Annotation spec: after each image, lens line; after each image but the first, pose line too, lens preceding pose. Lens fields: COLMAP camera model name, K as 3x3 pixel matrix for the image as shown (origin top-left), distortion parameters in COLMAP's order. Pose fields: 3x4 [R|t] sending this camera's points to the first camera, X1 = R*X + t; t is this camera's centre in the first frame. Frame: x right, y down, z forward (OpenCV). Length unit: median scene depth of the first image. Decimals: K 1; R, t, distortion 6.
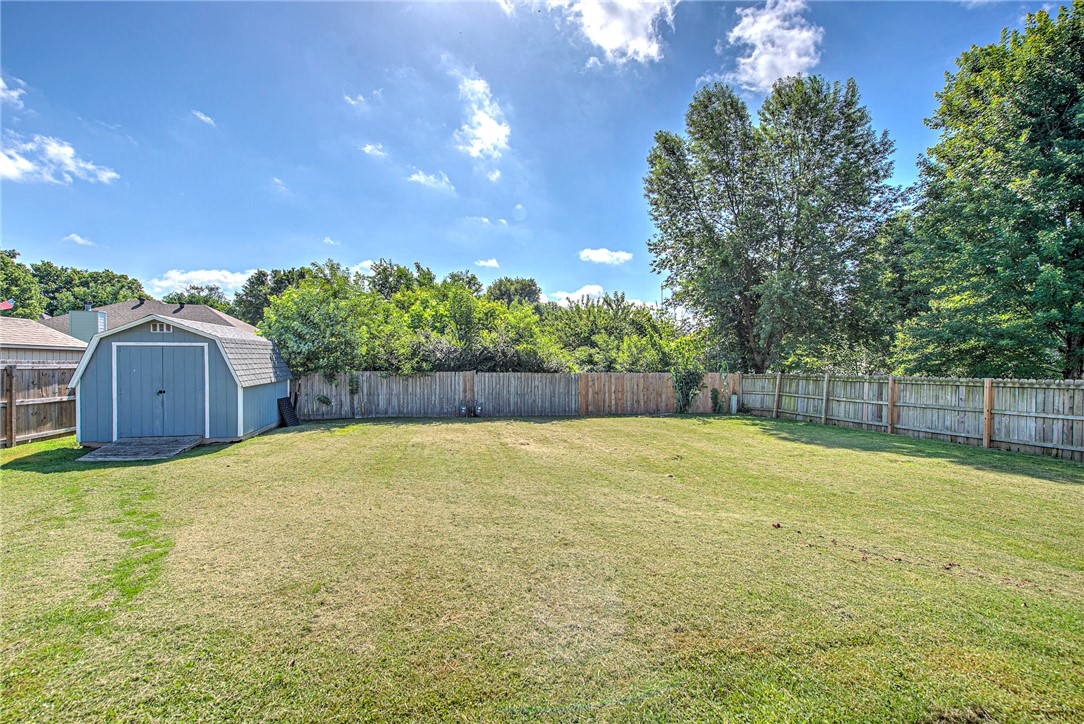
lens RADIAL K [[431.0, 0, 543.0], [0, 431.0, 363.0], [0, 0, 1]] dist [0.001792, -0.002608]
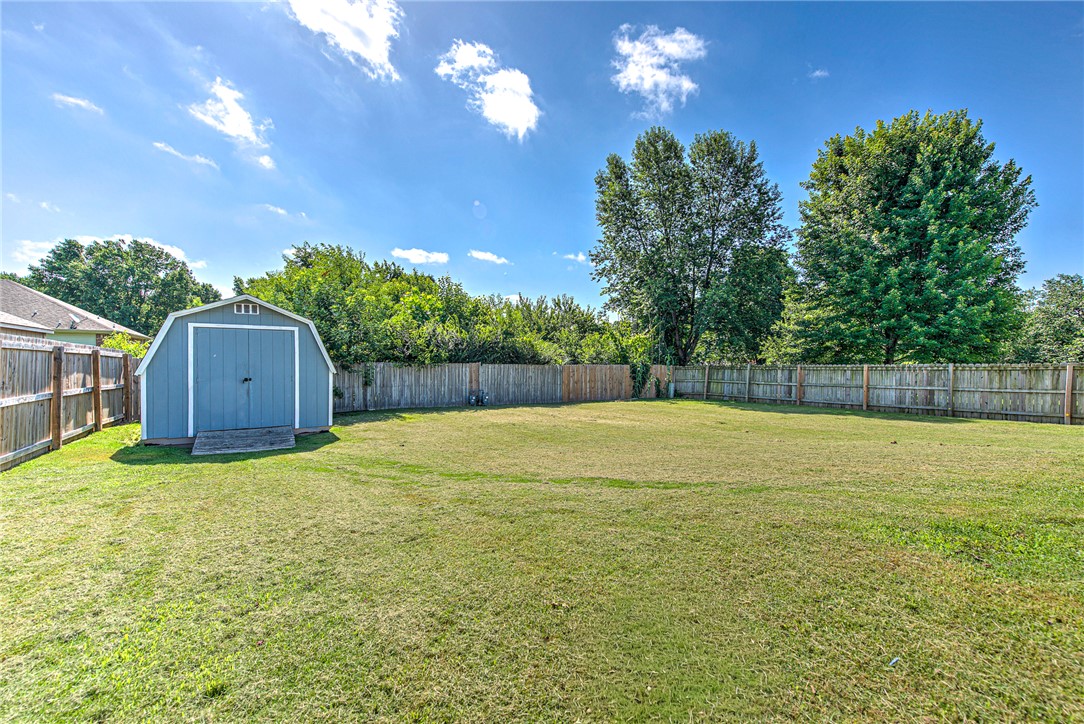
lens RADIAL K [[408.8, 0, 540.9], [0, 408.8, 374.8], [0, 0, 1]] dist [0.001472, -0.000035]
pose [[0.952814, -0.010803, 0.303362, -0.321889], [0.002242, 0.999590, 0.028553, 0.019440], [-0.303546, -0.026525, 0.952447, -0.007799]]
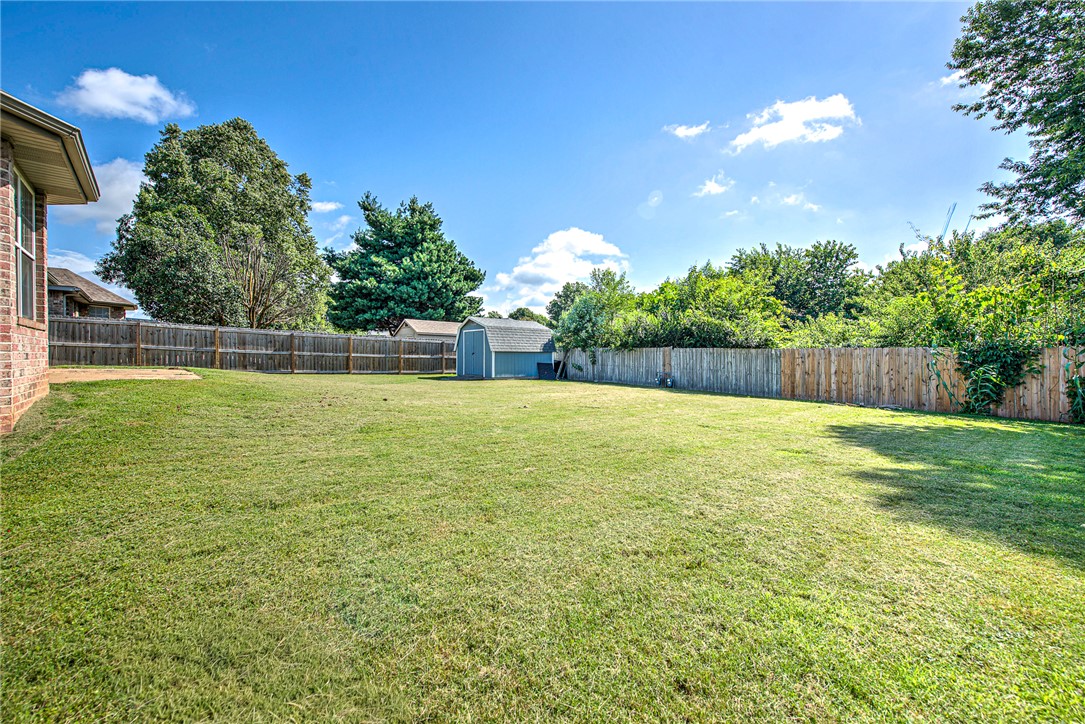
lens RADIAL K [[431.4, 0, 543.5], [0, 431.4, 363.0], [0, 0, 1]] dist [0.001792, -0.002608]
pose [[0.464725, 0.014203, -0.885341, 0.671708], [-0.009987, 0.999892, 0.010798, 0.050787], [0.885399, 0.003824, 0.464817, 0.196386]]
